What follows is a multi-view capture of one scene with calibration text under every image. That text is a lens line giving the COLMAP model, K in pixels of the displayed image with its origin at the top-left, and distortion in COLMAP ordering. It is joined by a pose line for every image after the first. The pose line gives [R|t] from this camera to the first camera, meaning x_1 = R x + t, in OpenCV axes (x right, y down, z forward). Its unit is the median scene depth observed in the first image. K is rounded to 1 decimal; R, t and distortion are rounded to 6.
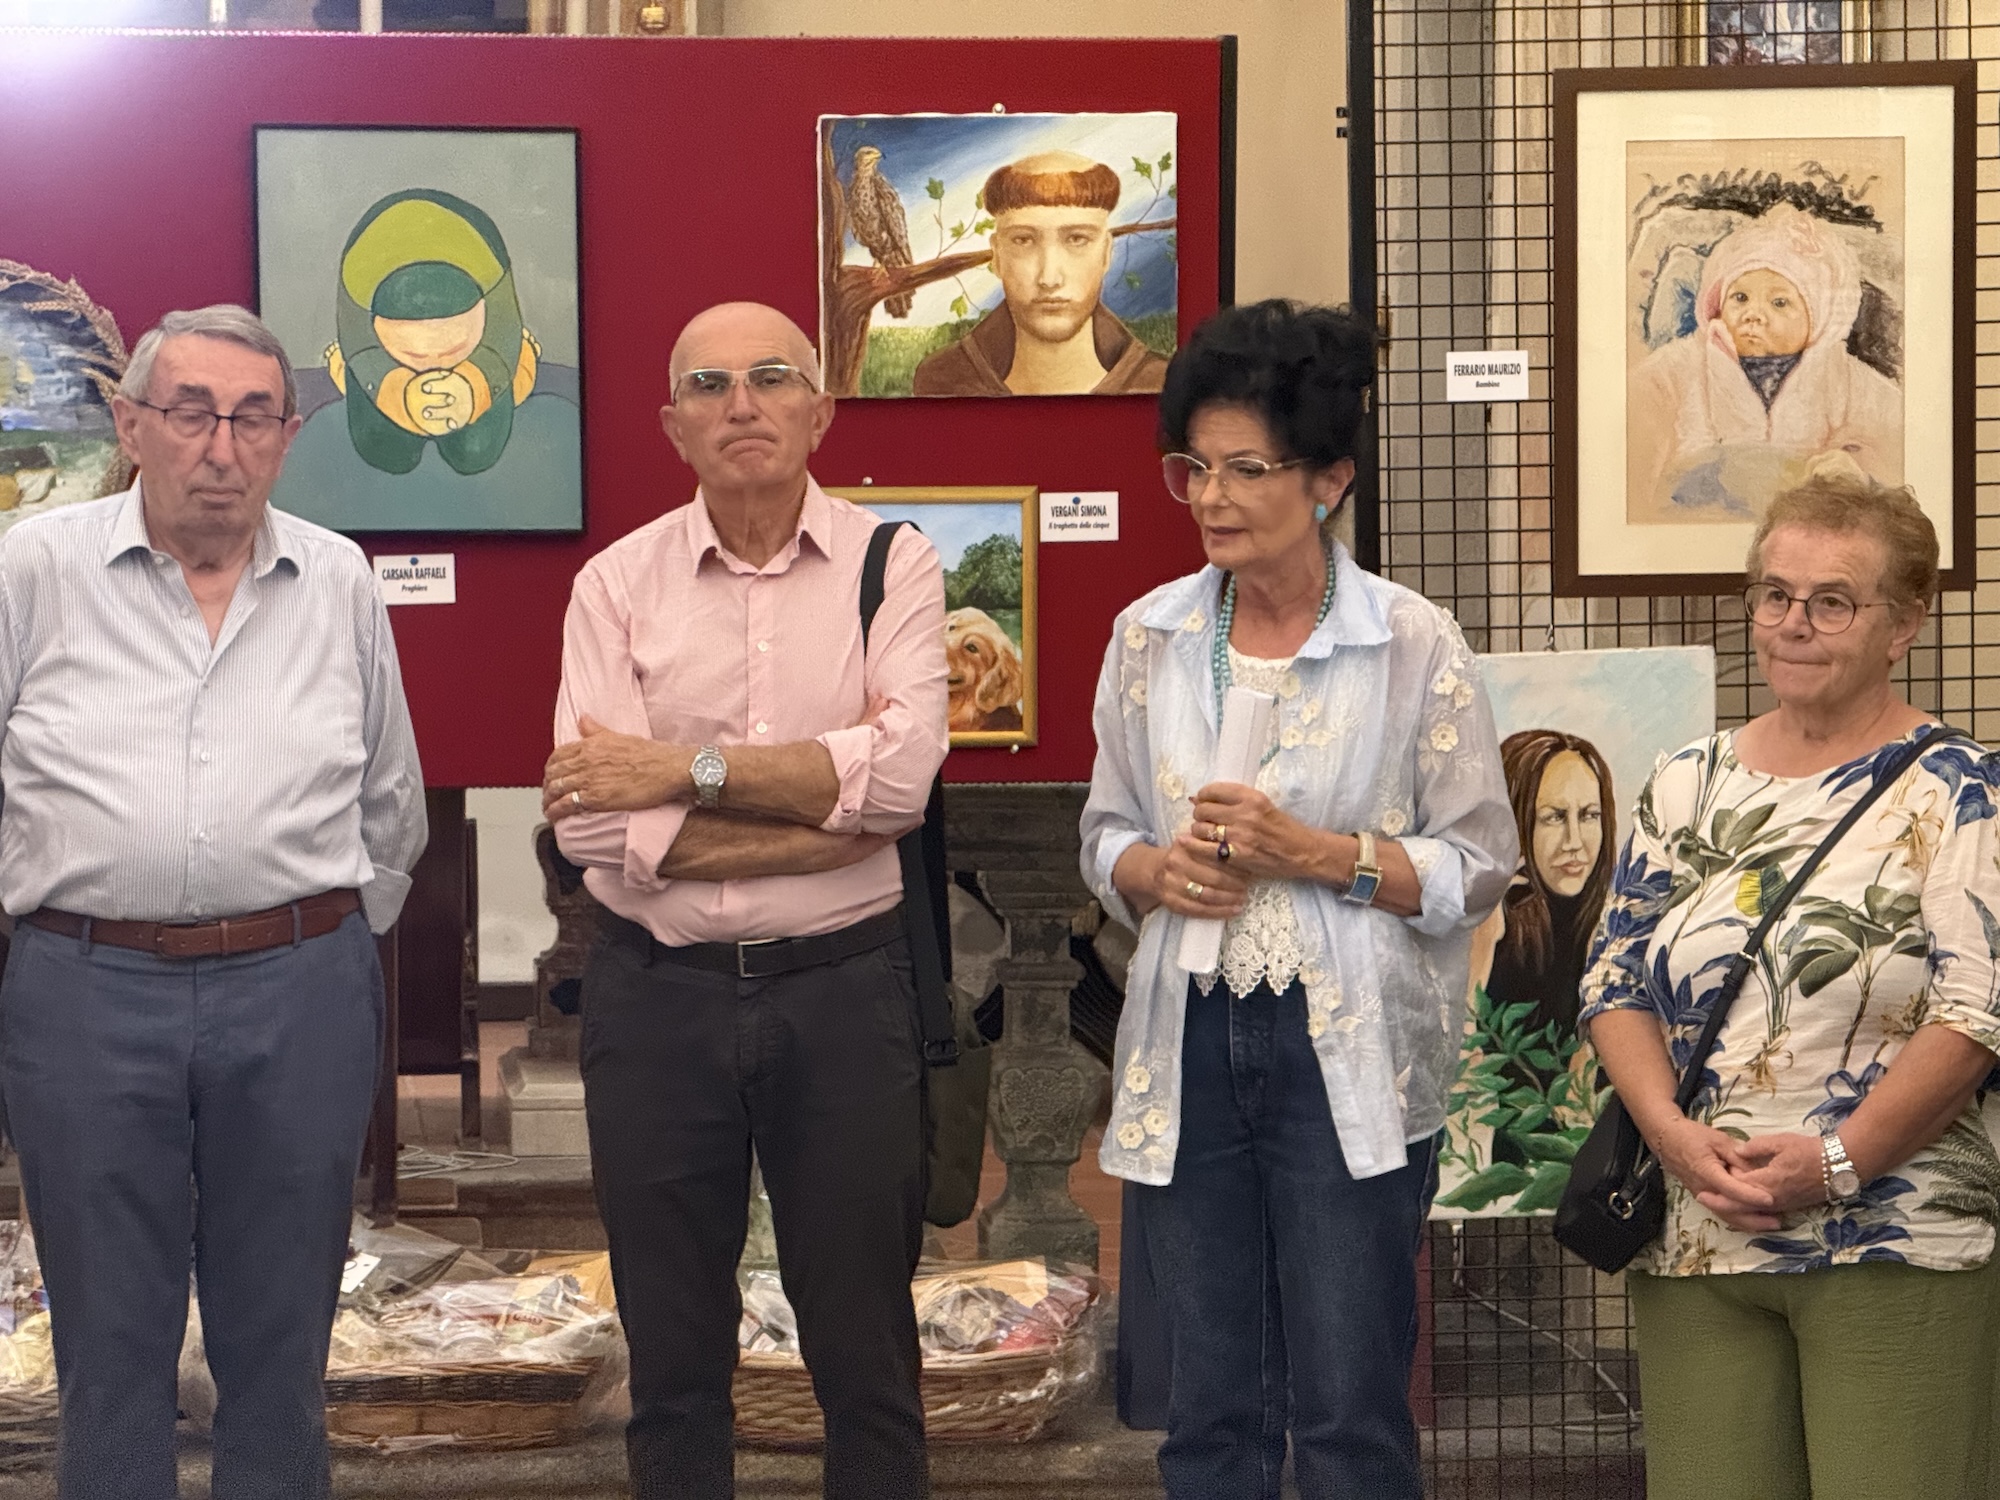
lens RADIAL K [[6761.2, 0, 989.4], [0, 6761.2, 744.6], [0, 0, 1]] dist [0.214232, -0.021544]
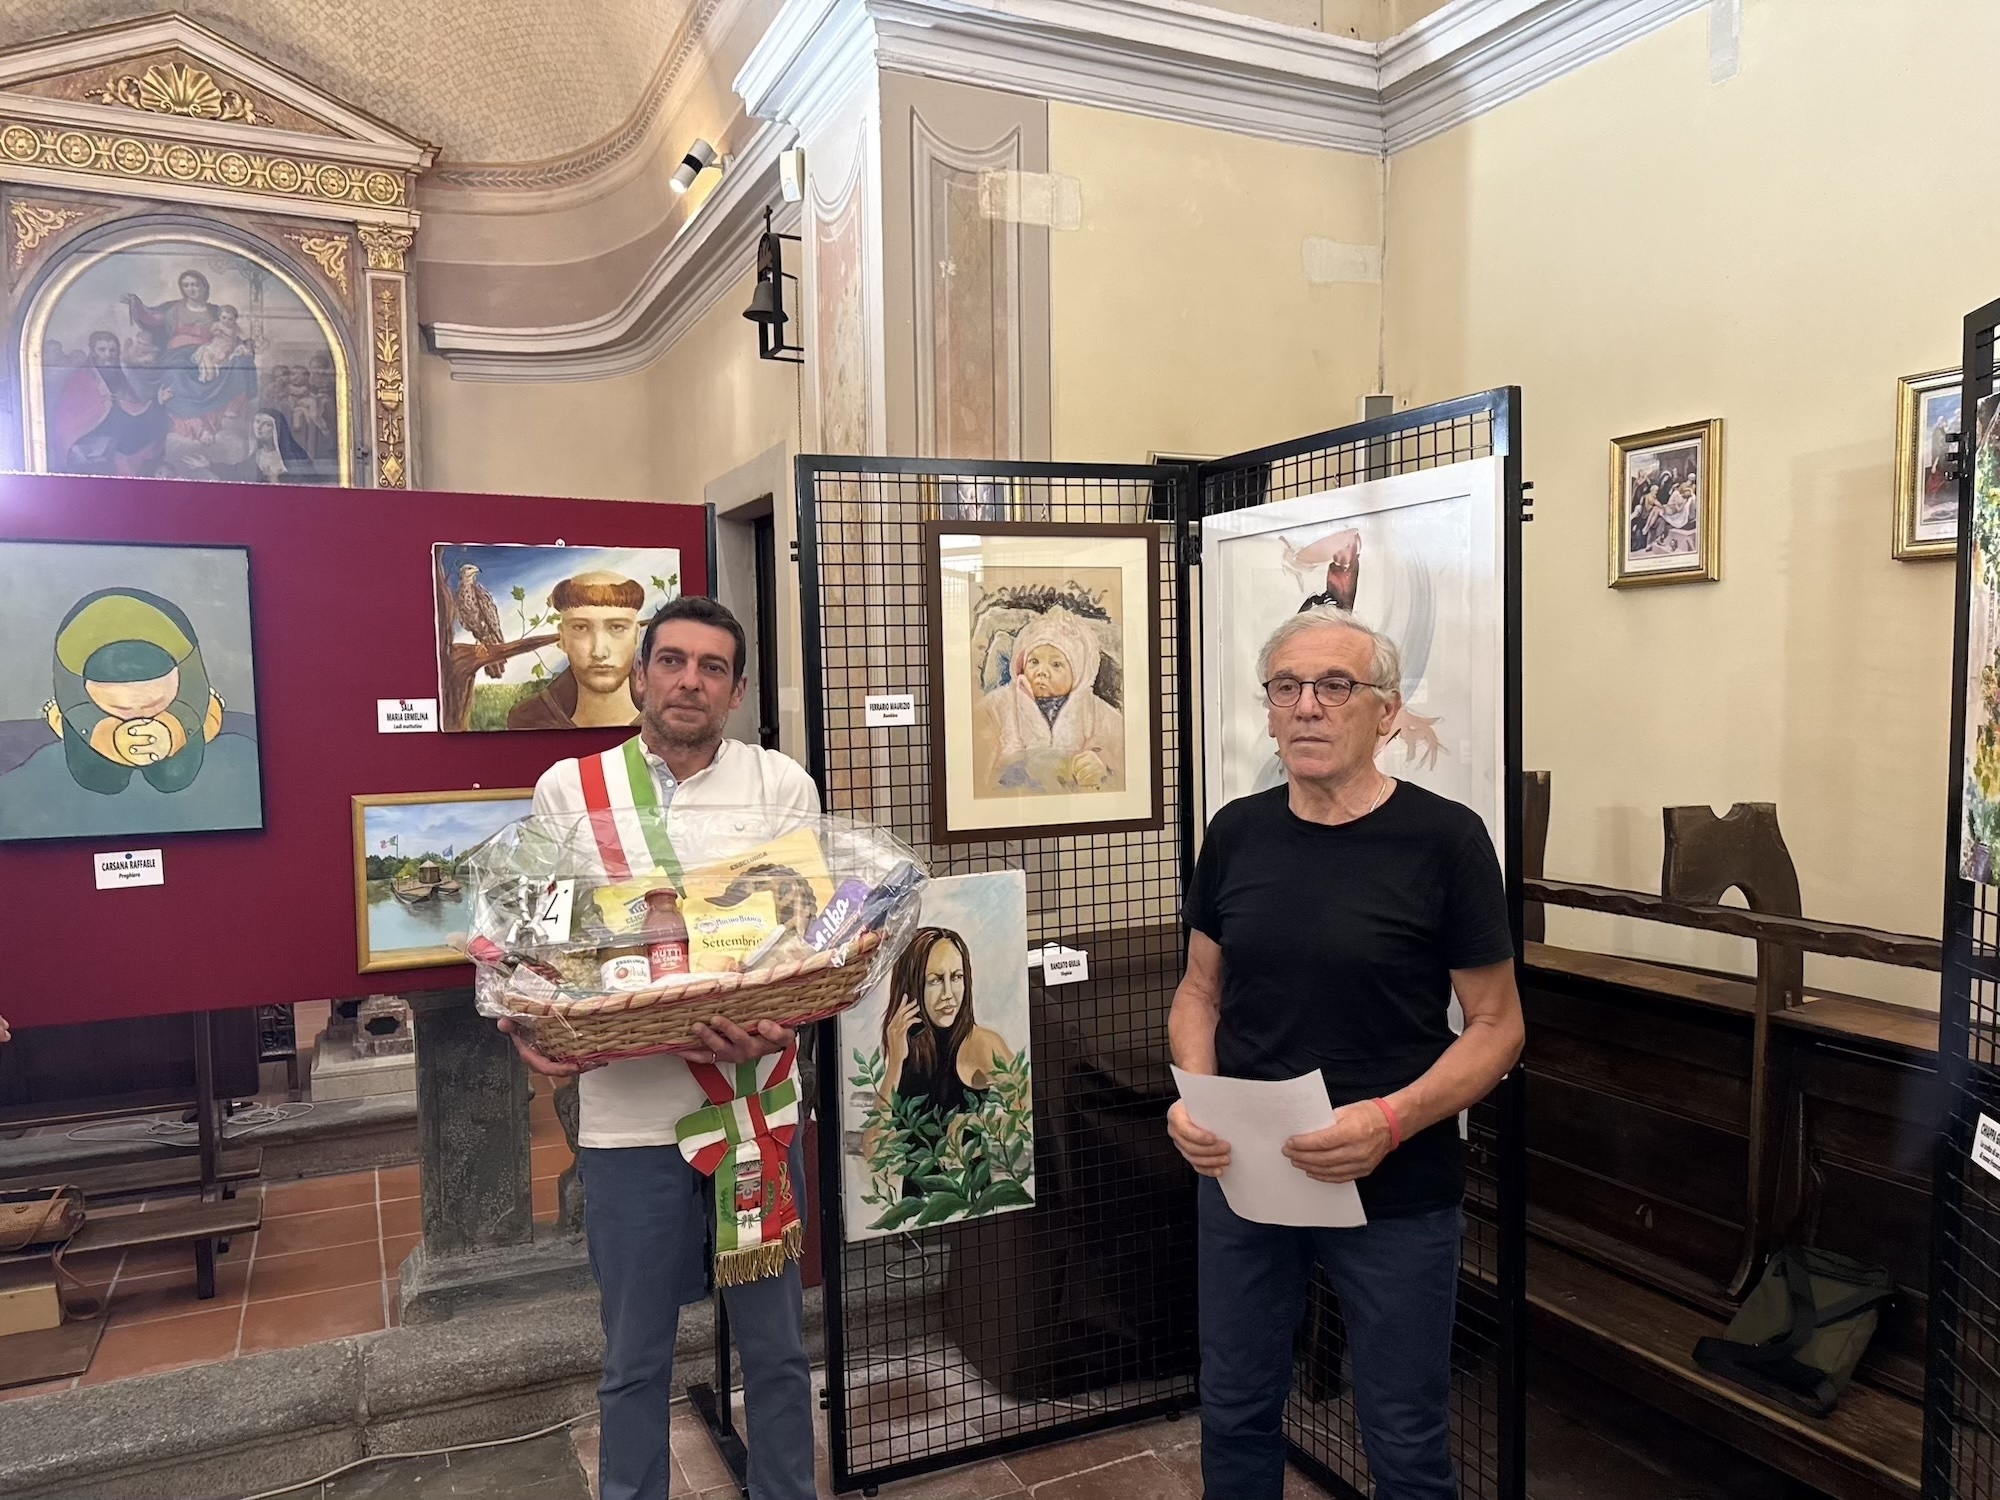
lens RADIAL K [[1421.2, 0, 996.7], [0, 1421.2, 767.1], [0, 0, 1]] dist [0.175014, -0.299692]
pose [[0.950435, -0.029166, 0.309553, -0.007551], [0.035774, 0.999237, -0.015691, -0.034293], [-0.308859, 0.025987, 0.950753, 0.662740]]
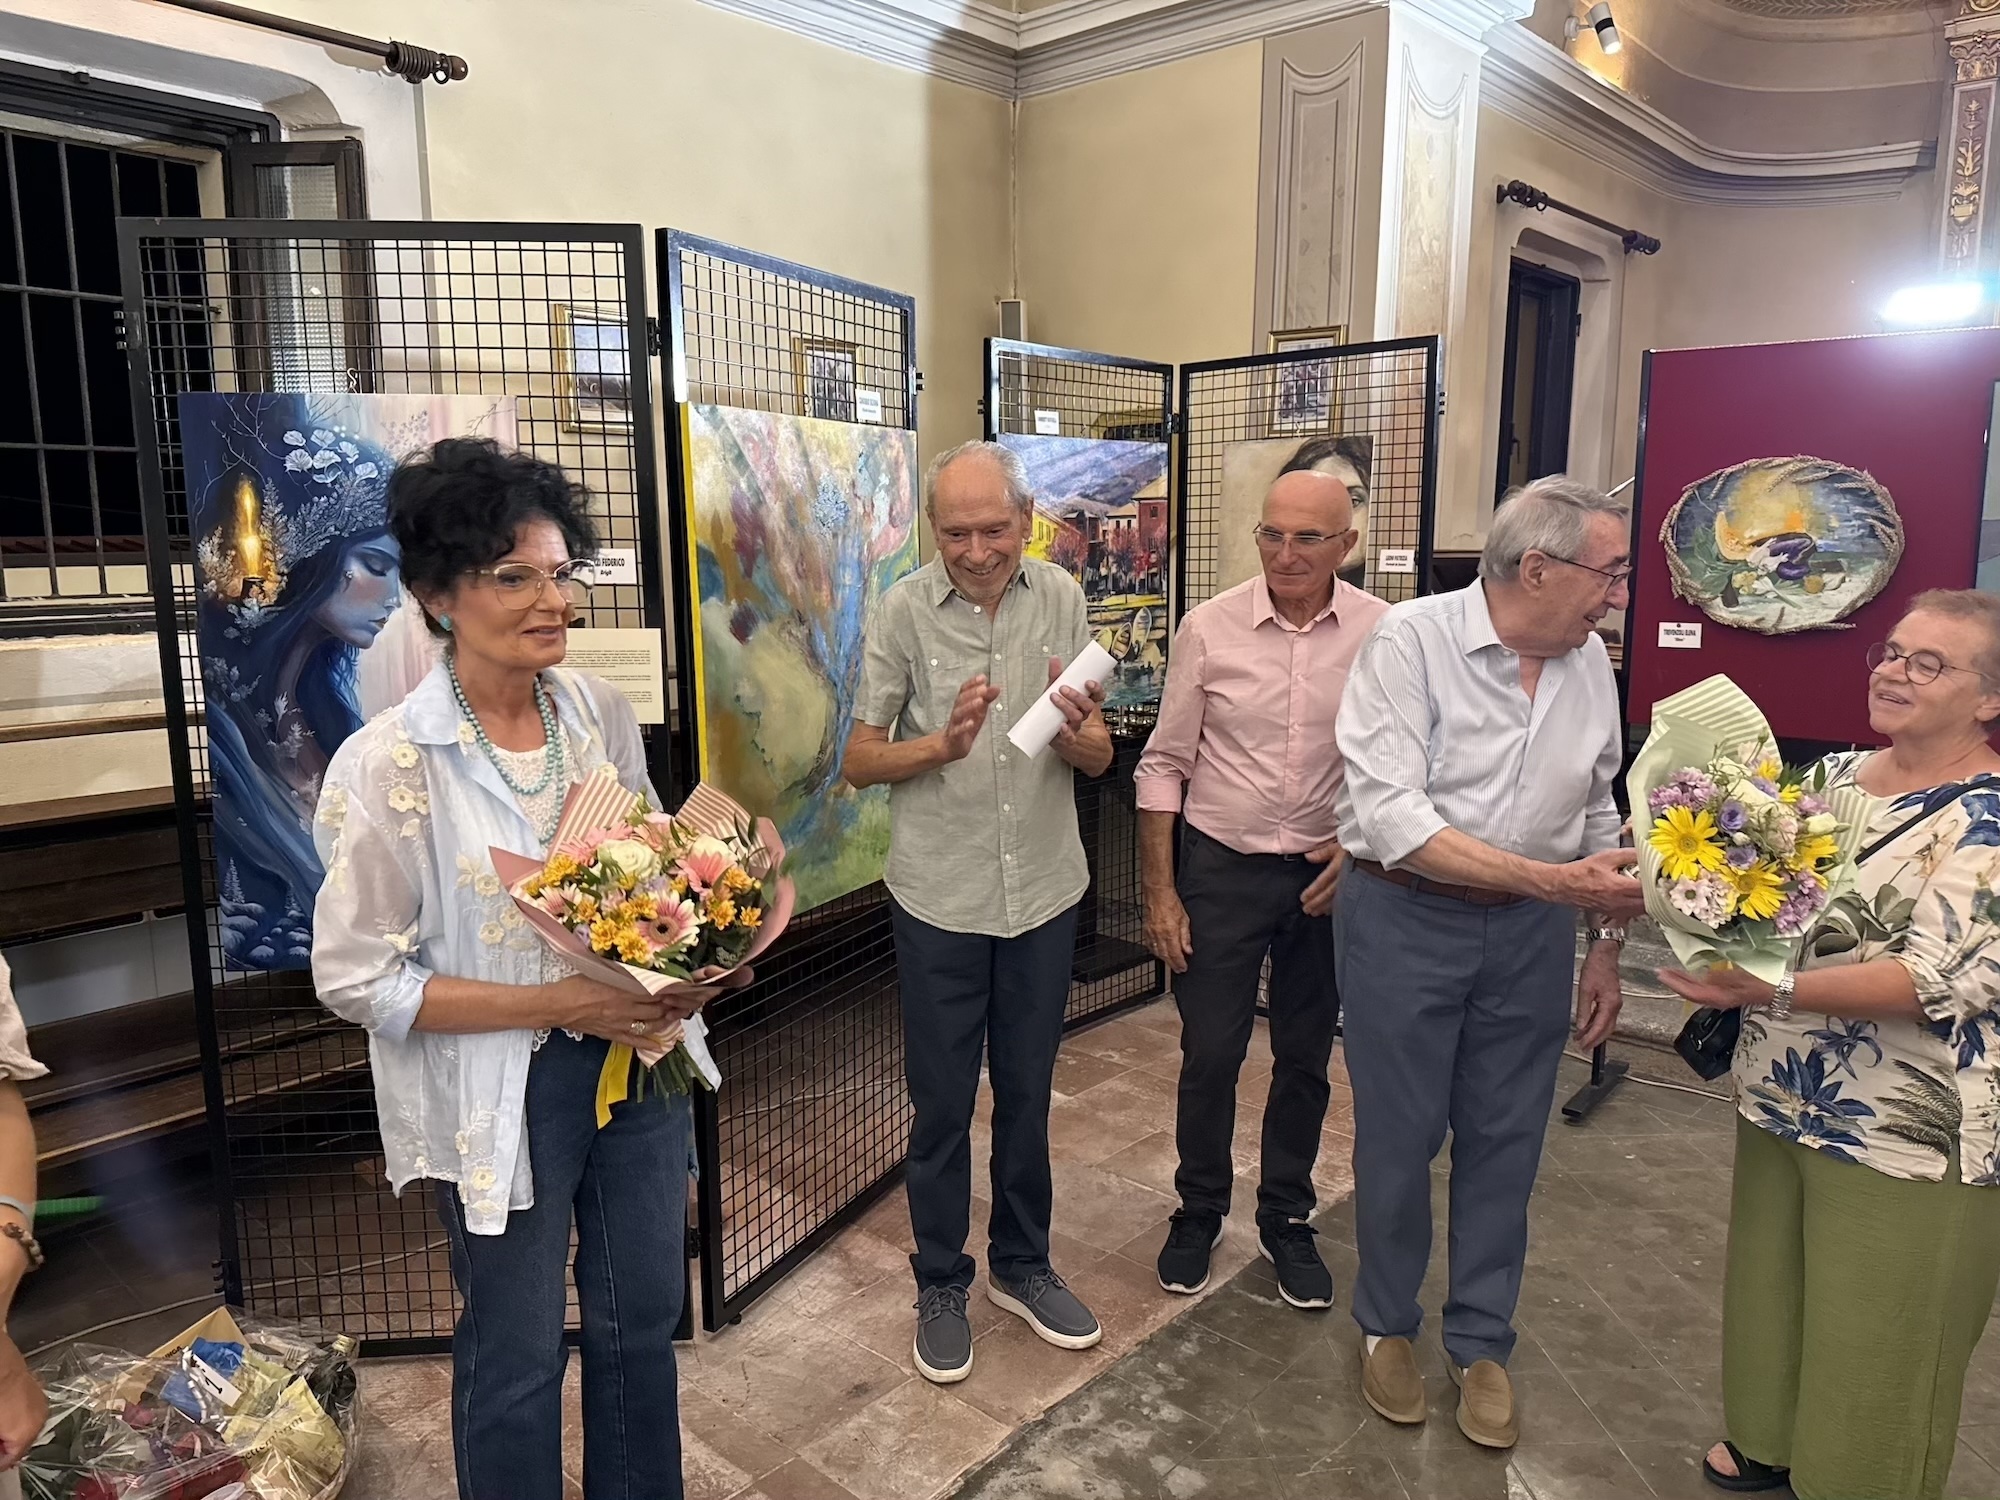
lens RADIAL K [[1408.6, 0, 1000.8], [0, 1408.6, 759.5], [0, 0, 1]] dist [0.118955, -0.196845]
pose [[0.654807, 0.126000, -0.745219, 0.012126], [-0.062378, 0.991651, 0.112857, -0.019203], [0.753218, -0.027414, 0.657200, 0.554429]]
